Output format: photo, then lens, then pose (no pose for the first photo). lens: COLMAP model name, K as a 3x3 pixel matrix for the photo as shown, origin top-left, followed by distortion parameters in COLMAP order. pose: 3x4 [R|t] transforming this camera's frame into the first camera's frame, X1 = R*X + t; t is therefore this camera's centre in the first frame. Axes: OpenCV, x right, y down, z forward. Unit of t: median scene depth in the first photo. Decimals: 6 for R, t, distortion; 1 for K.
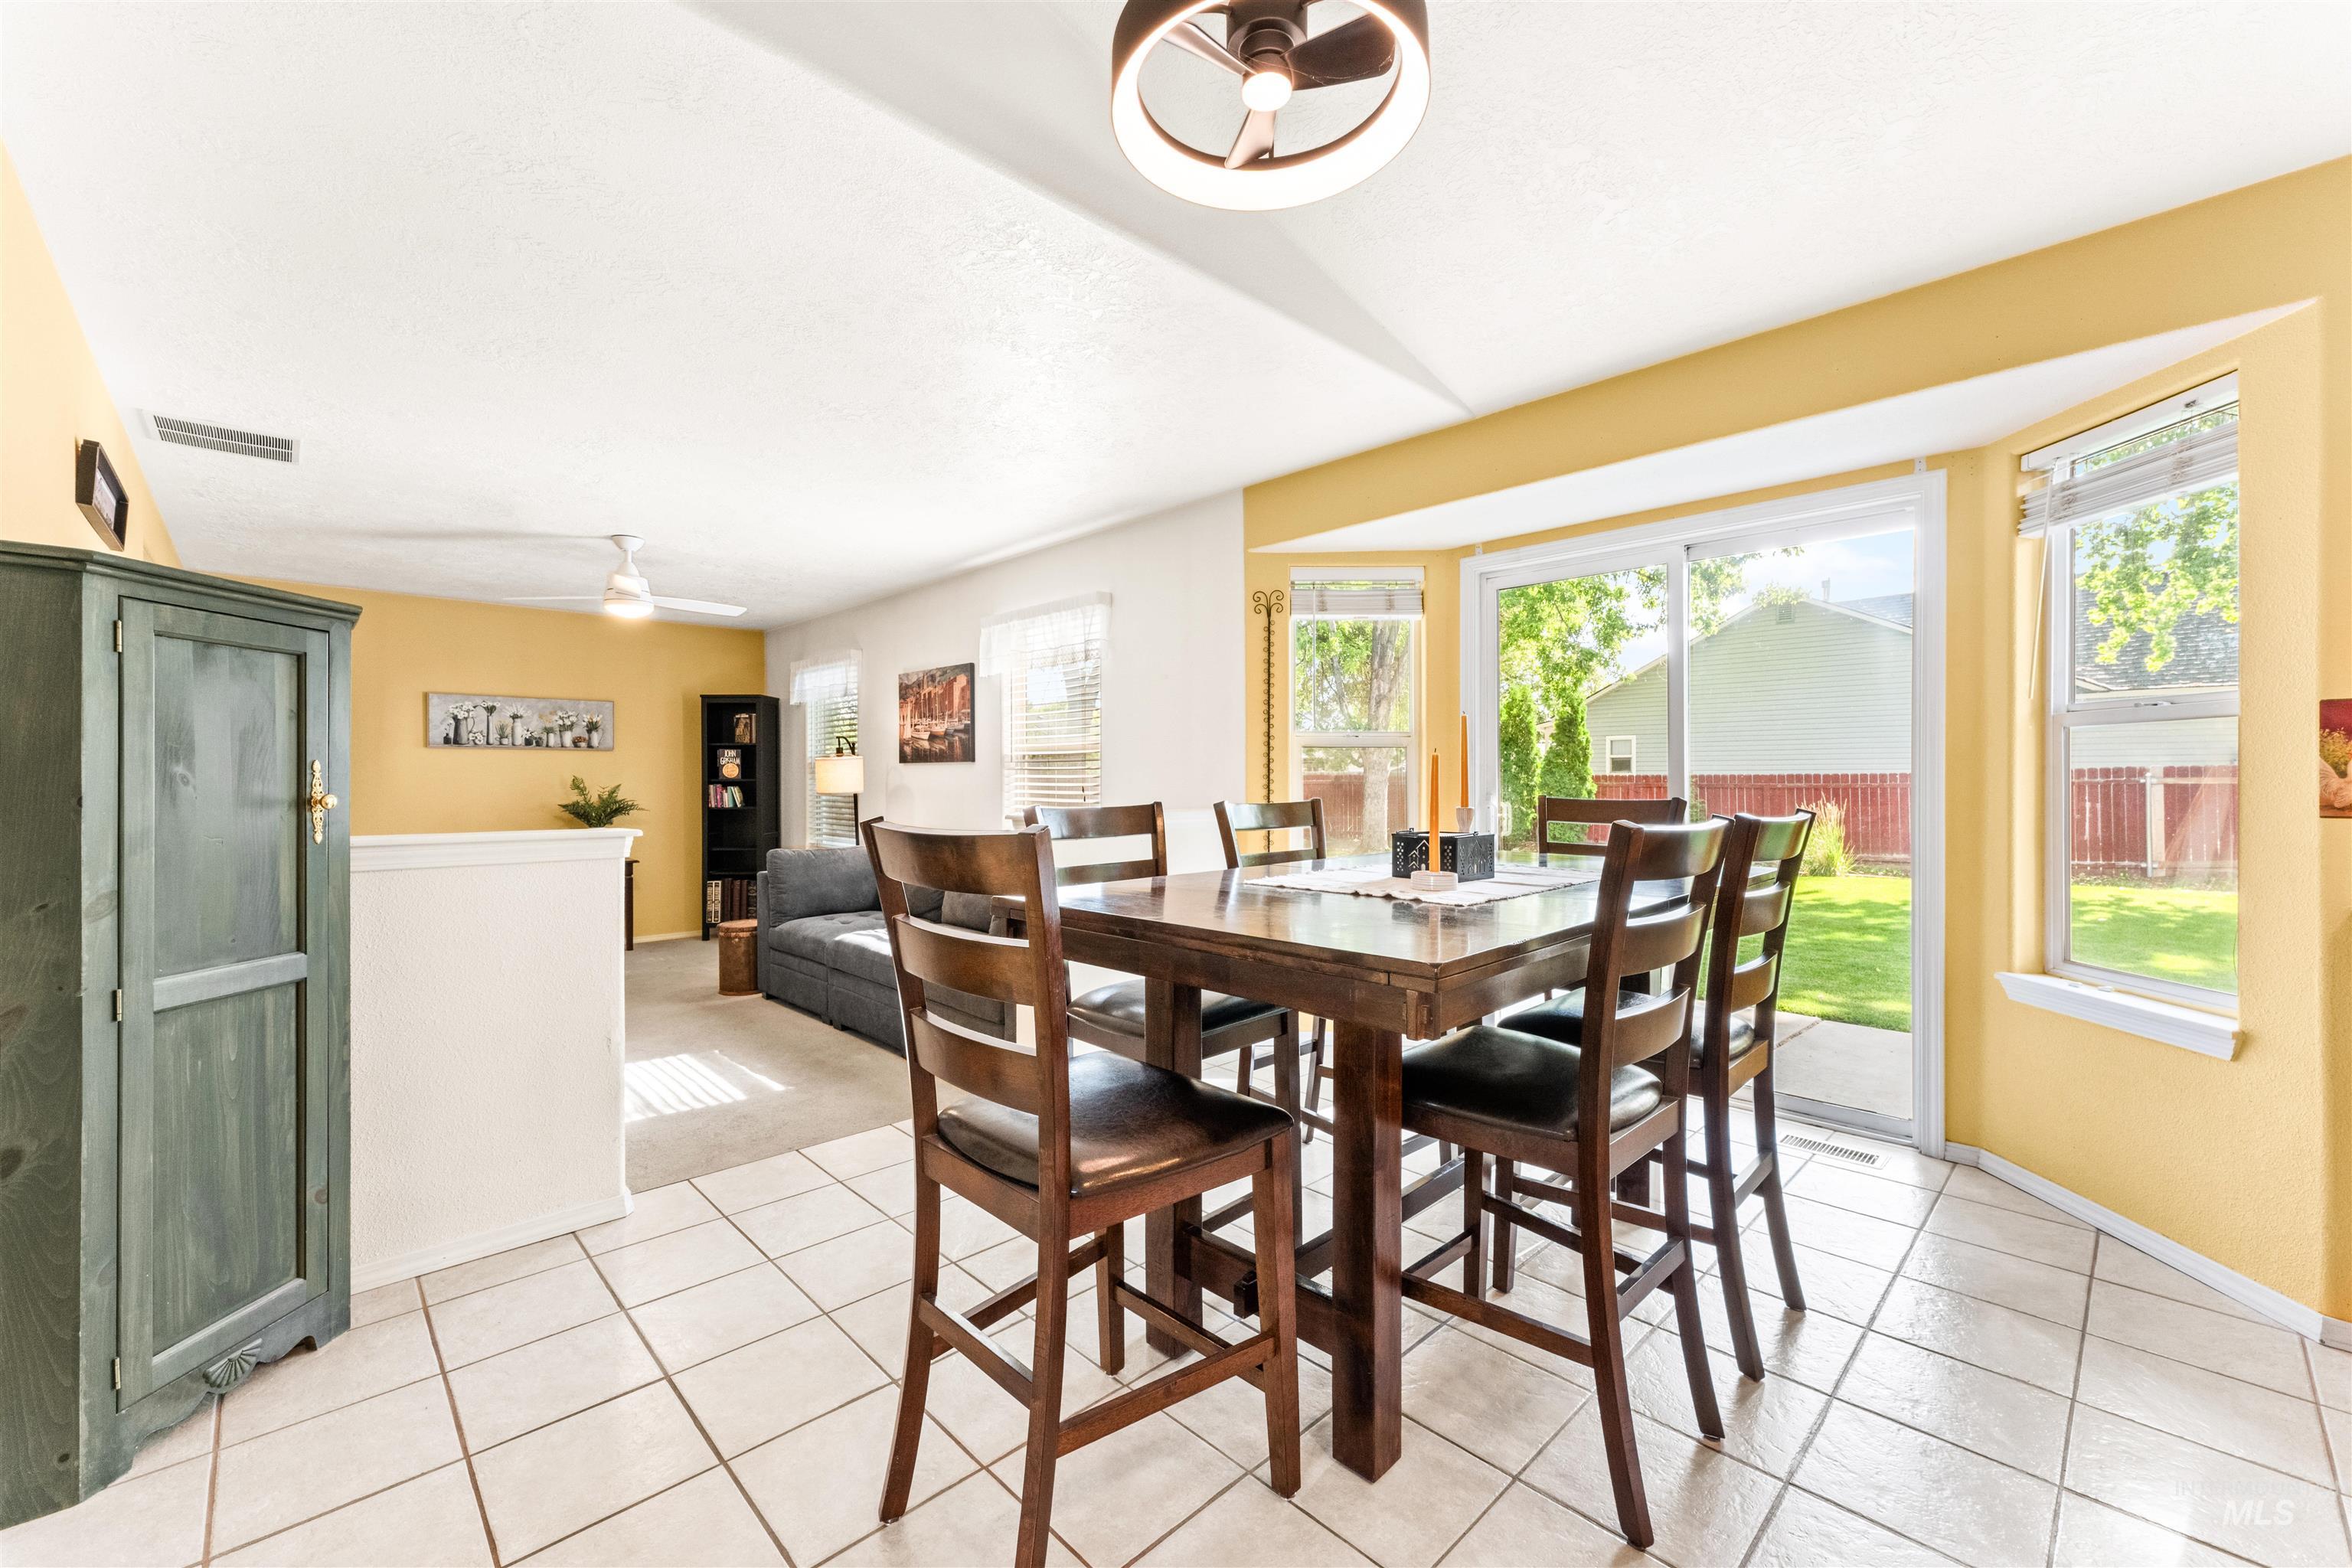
lens RADIAL K [[952.5, 0, 1178.3], [0, 952.5, 780.3], [0, 0, 1]] dist [-0.000825, 0.000096]
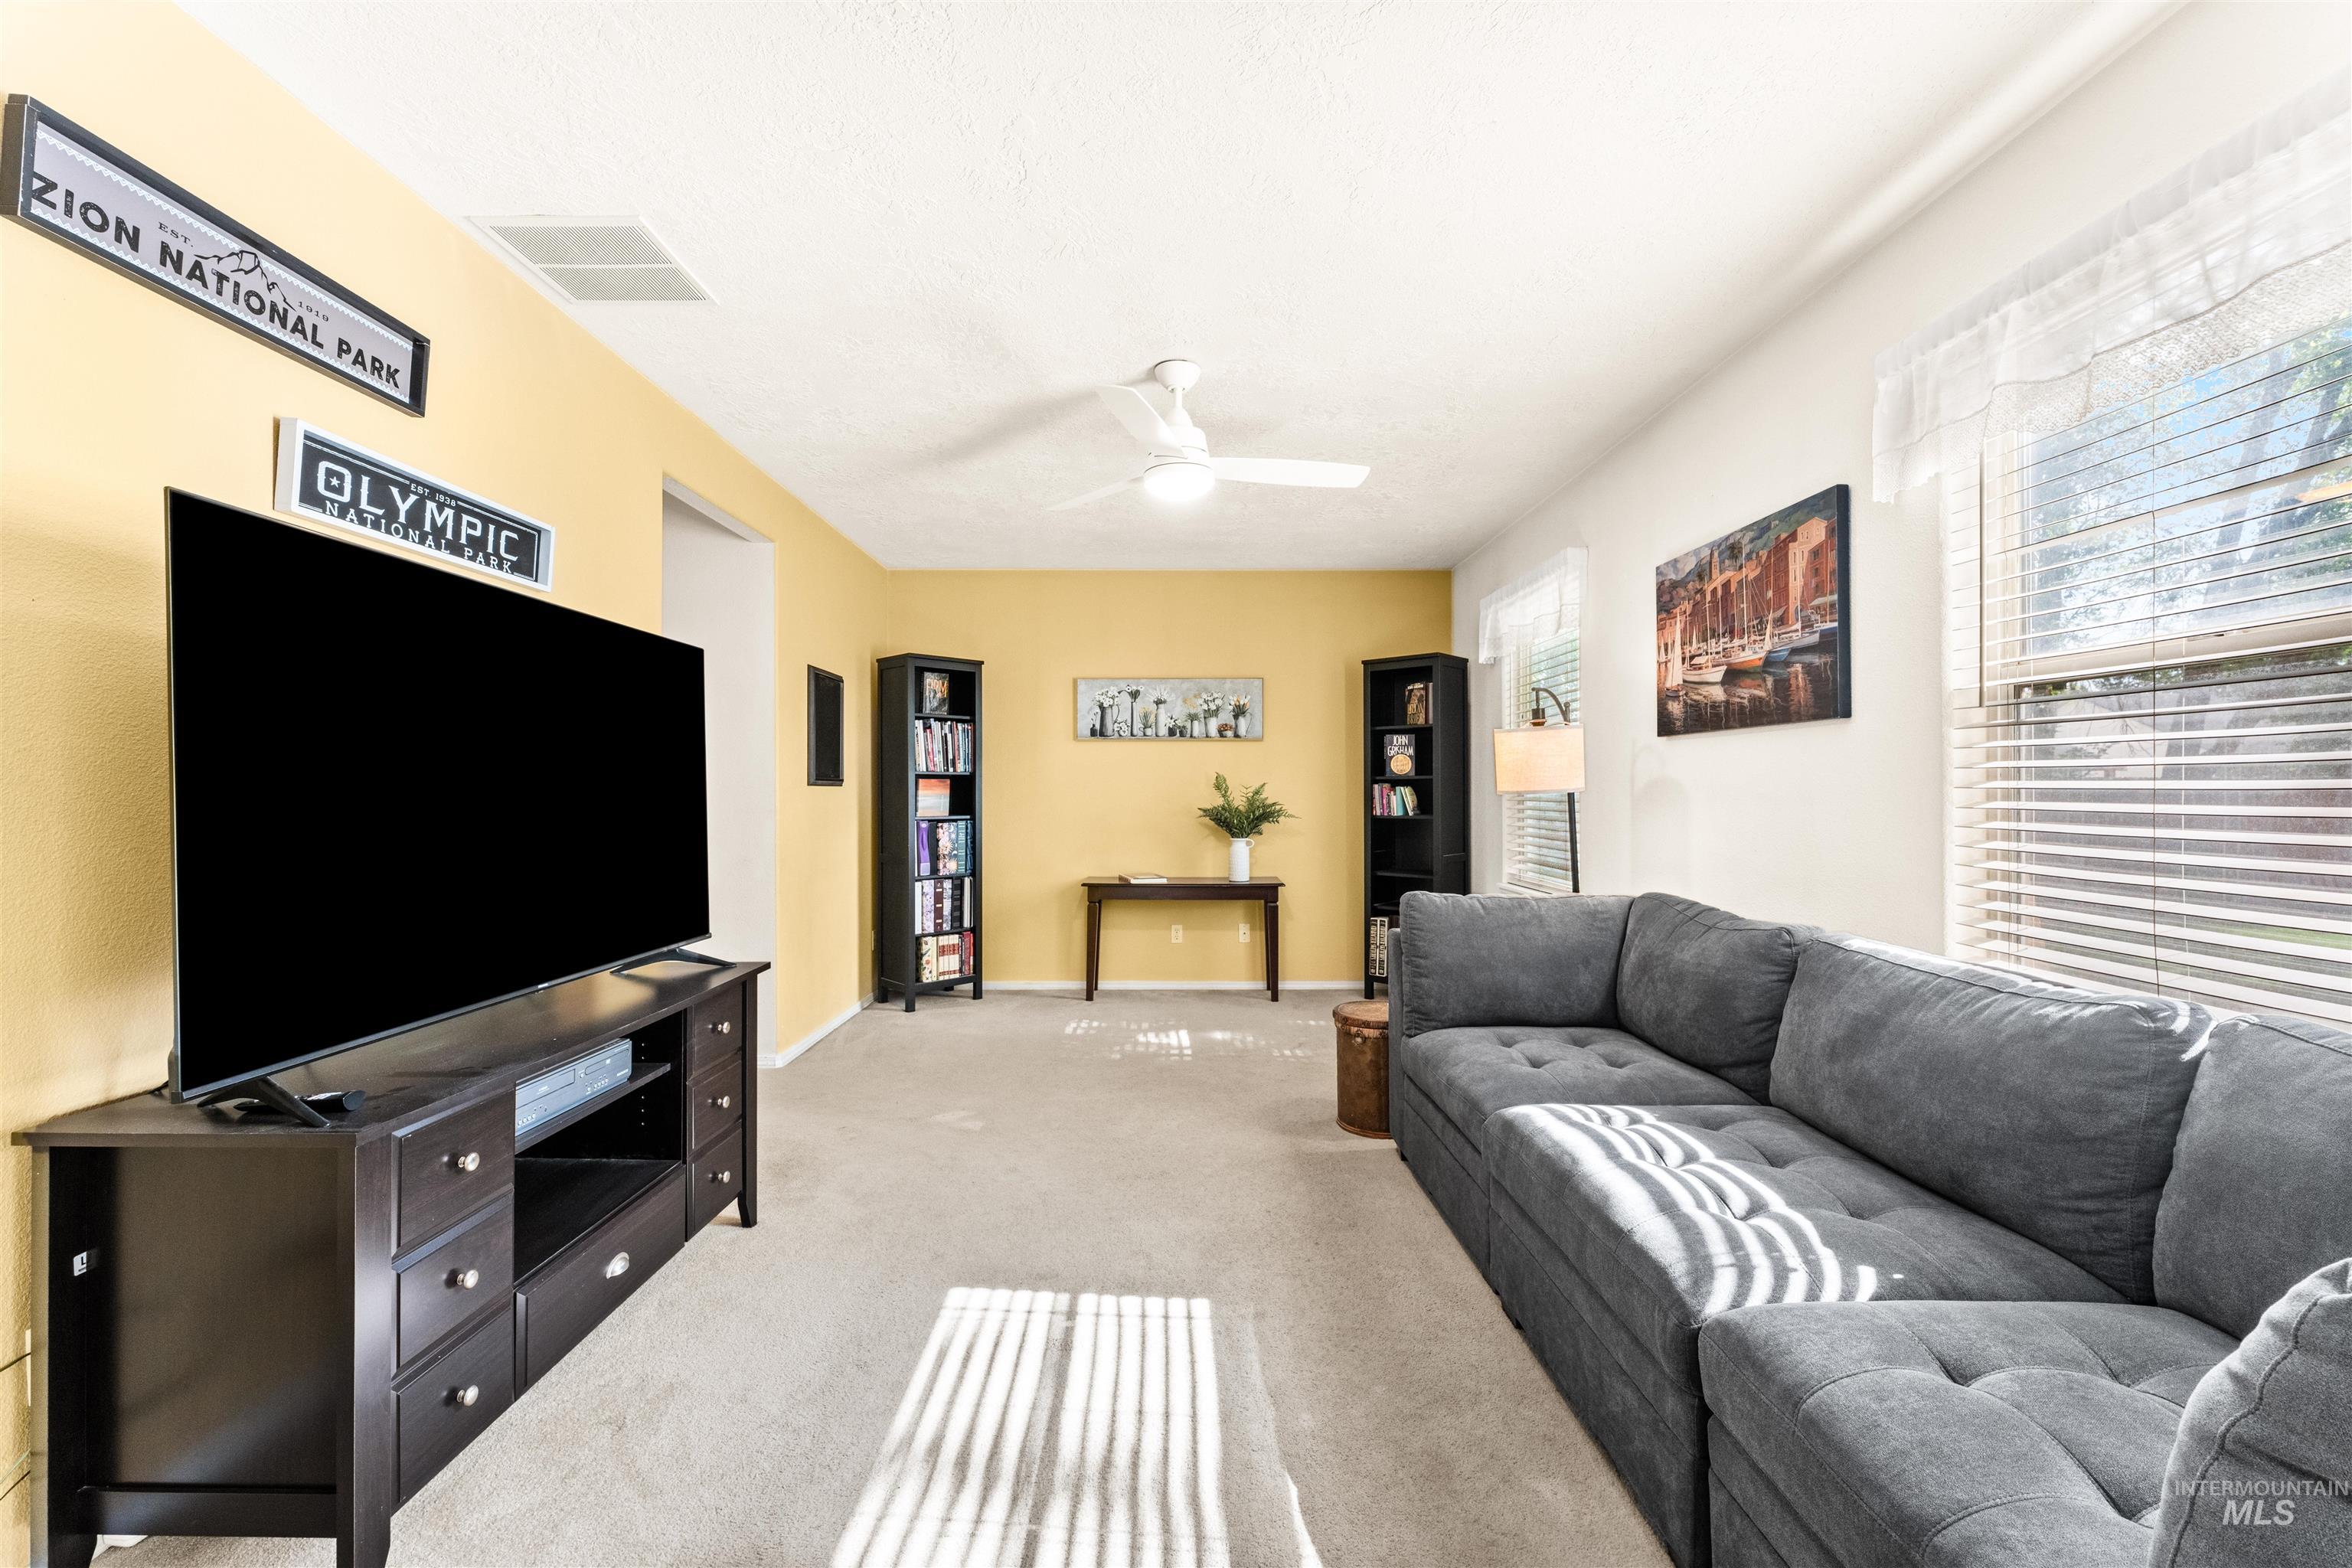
lens RADIAL K [[952.5, 0, 1165.7], [0, 952.5, 787.6], [0, 0, 1]] dist [-0.000825, 0.000096]
pose [[0.724807, -0.002195, -0.688948, -0.122118], [-0.001830, 0.999985, -0.005112, 0.012677], [0.688949, 0.004966, 0.724793, 0.412718]]
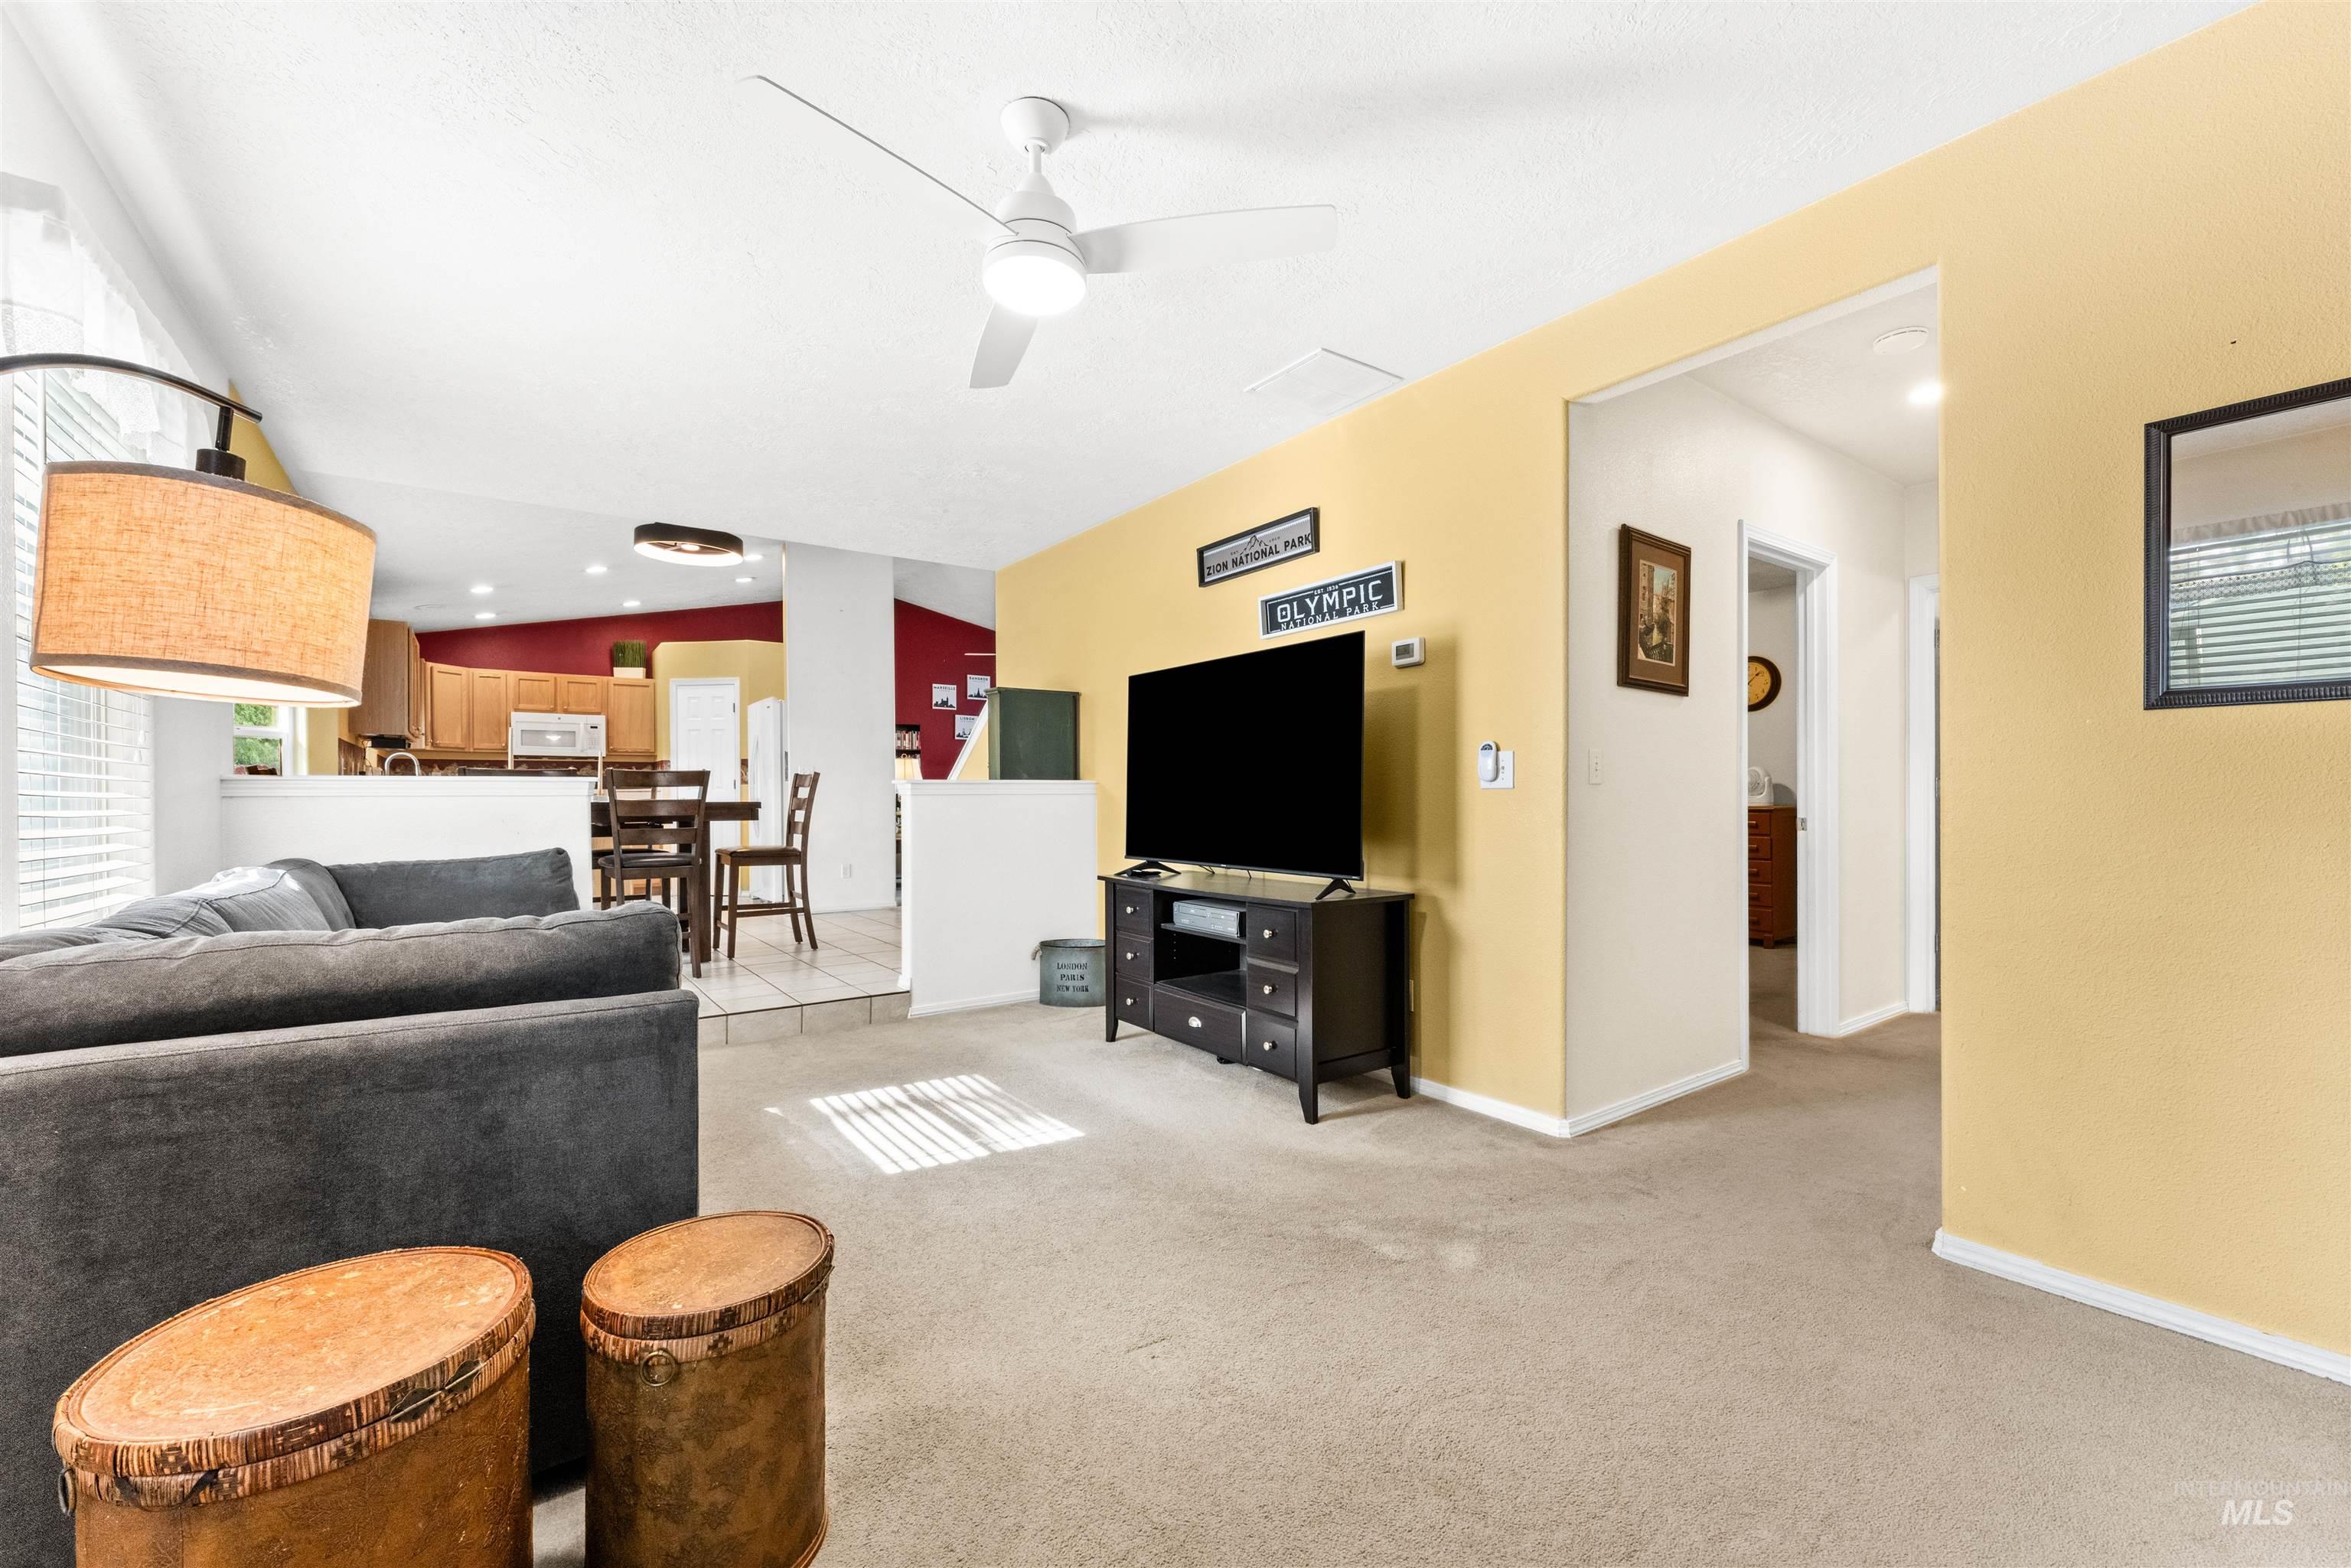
lens RADIAL K [[952.1, 0, 1166.3], [0, 952.1, 787.7], [0, 0, 1]] dist [-0.000825, 0.000096]
pose [[-0.988260, 0.004887, 0.152702, -0.641741], [0.004508, 0.999986, -0.002830, 0.034468], [-0.152714, -0.002108, -0.988268, 1.238118]]
